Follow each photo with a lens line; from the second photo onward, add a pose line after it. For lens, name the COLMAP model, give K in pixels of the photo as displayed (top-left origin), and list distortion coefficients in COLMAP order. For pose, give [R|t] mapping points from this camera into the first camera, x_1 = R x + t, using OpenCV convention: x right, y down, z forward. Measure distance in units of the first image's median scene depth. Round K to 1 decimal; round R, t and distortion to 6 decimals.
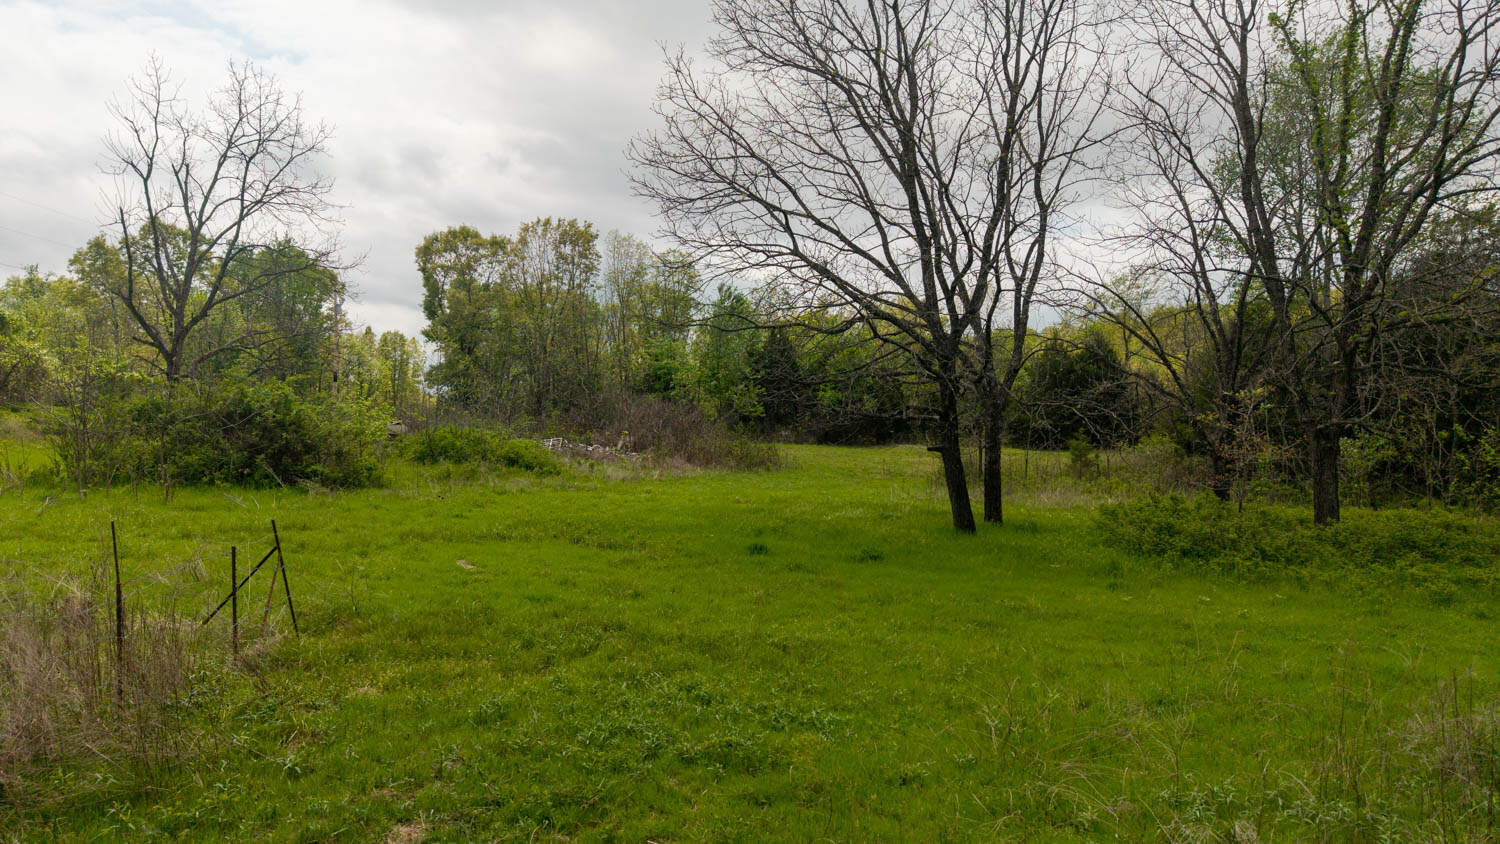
lens RADIAL K [[996.6, 0, 746.4], [0, 996.6, 441.3], [0, 0, 1]] dist [0.051148, -0.049456]
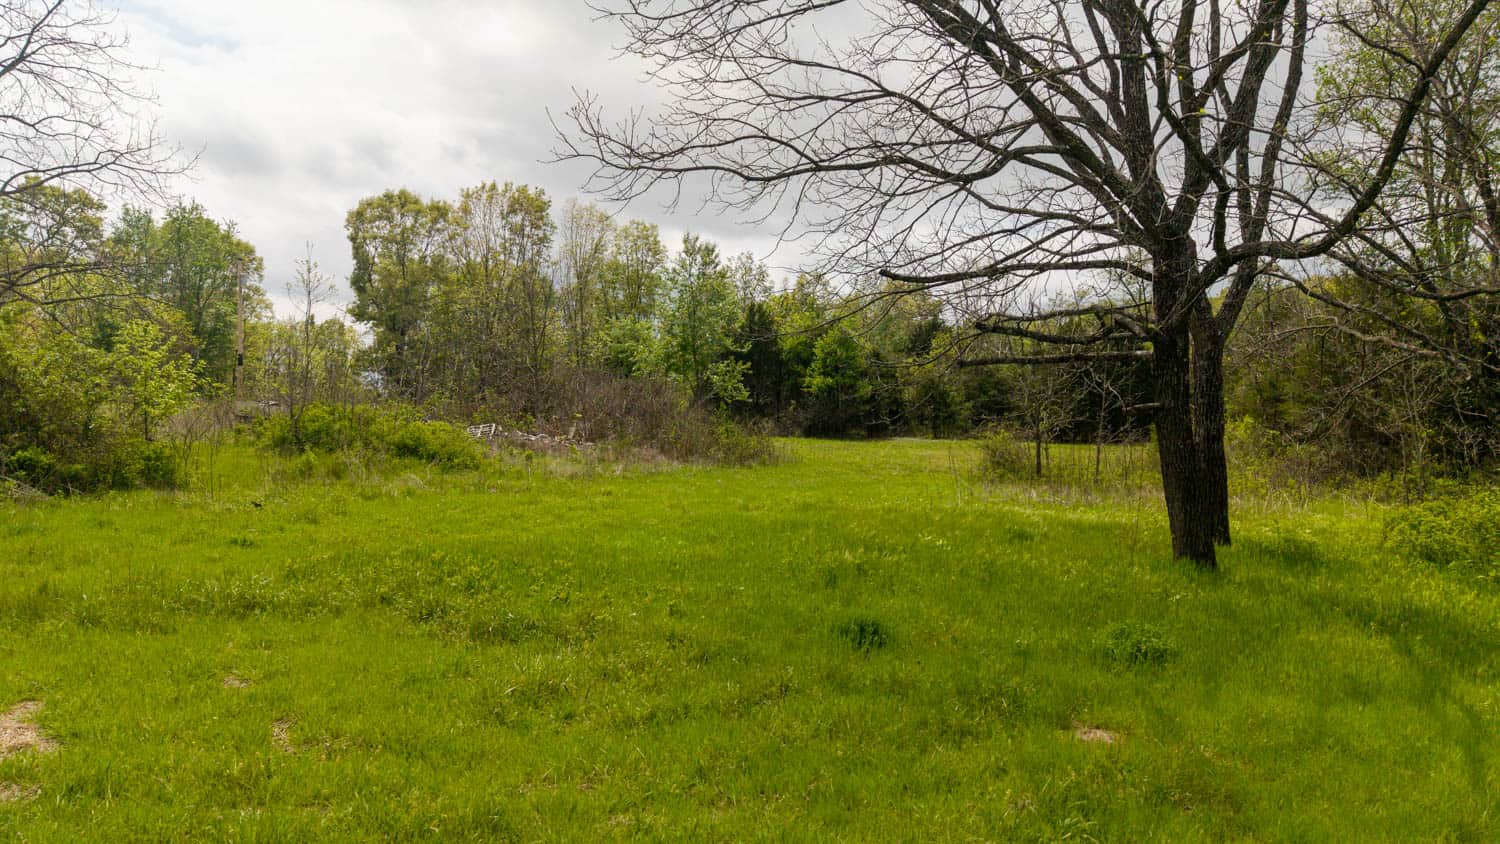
lens RADIAL K [[996.6, 0, 736.6], [0, 996.6, 423.2], [0, 0, 1]] dist [0.051148, -0.049456]
pose [[0.999599, -0.003132, 0.028128, -0.010776], [0.003664, 0.999815, -0.018877, 0.005909], [-0.028064, 0.018973, 0.999426, 0.116618]]
